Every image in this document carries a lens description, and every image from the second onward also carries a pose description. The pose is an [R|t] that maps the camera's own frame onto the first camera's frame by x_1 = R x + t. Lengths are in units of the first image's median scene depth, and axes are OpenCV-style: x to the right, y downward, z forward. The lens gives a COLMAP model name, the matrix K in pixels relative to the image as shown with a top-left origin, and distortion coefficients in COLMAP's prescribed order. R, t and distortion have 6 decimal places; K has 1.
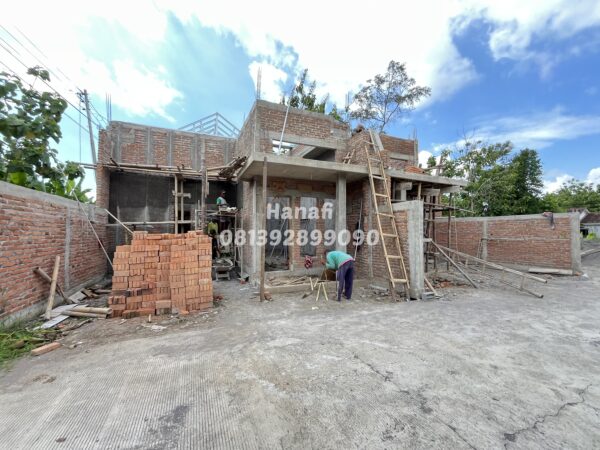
lens RADIAL K [[240.6, 0, 300.8], [0, 240.6, 236.2], [0, 0, 1]] dist [-0.000767, -0.000133]
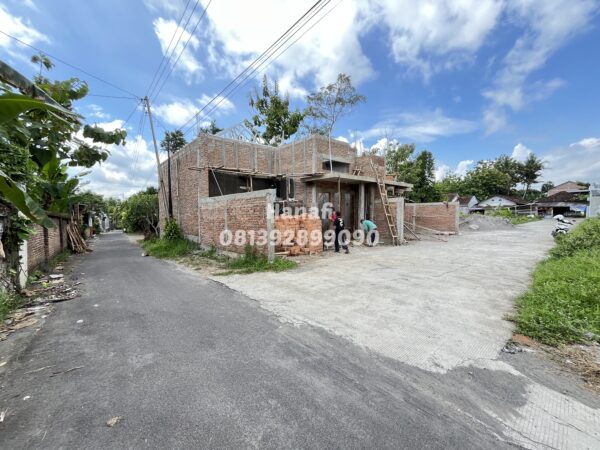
lens RADIAL K [[243.8, 0, 300.0], [0, 243.8, 225.0], [0, 0, 1]] dist [-0.033031, -0.000074]
pose [[0.957851, -0.024451, 0.286222, -0.581229], [0.014979, 0.999267, 0.035238, 0.001308], [-0.286874, -0.029466, 0.957515, -0.459028]]
